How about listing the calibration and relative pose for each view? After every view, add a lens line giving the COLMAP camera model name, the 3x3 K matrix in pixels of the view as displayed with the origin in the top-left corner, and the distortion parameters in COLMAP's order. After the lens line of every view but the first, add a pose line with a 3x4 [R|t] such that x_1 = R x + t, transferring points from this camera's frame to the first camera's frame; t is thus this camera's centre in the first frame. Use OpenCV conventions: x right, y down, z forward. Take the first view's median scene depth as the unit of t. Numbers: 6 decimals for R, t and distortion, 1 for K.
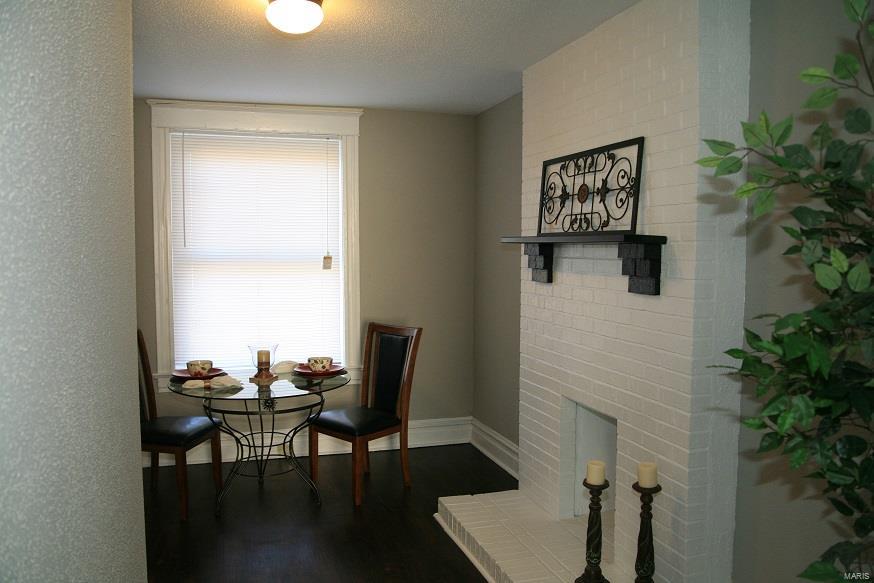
lens RADIAL K [[703.6, 0, 437.0], [0, 703.6, 291.5], [0, 0, 1]] dist [-0.016976, -0.004150]
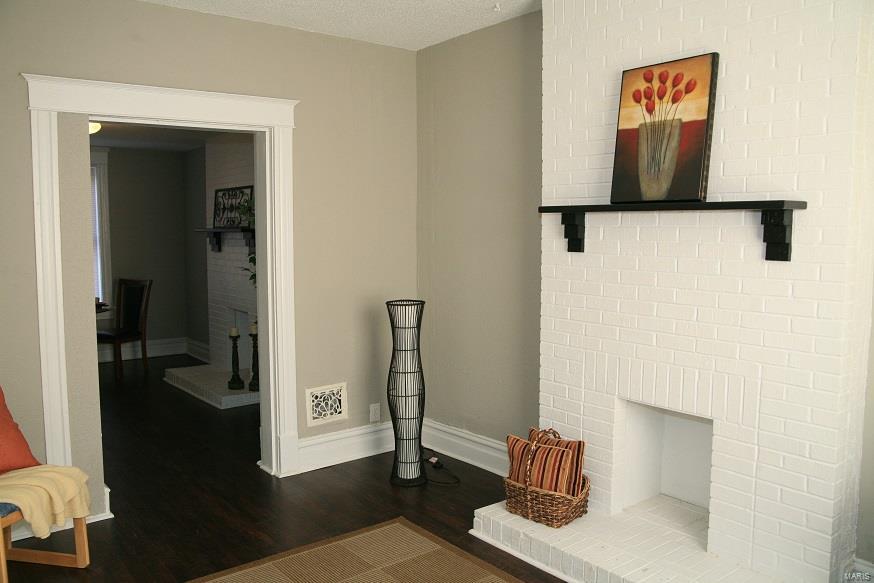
lens RADIAL K [[703.6, 0, 437.0], [0, 703.6, 291.5], [0, 0, 1]] dist [-0.016976, -0.004150]
pose [[0.936220, -0.035516, 0.349615, 0.036749], [0.027952, 0.999254, 0.026659, 0.064981], [-0.350301, -0.015186, 0.936514, -1.085204]]
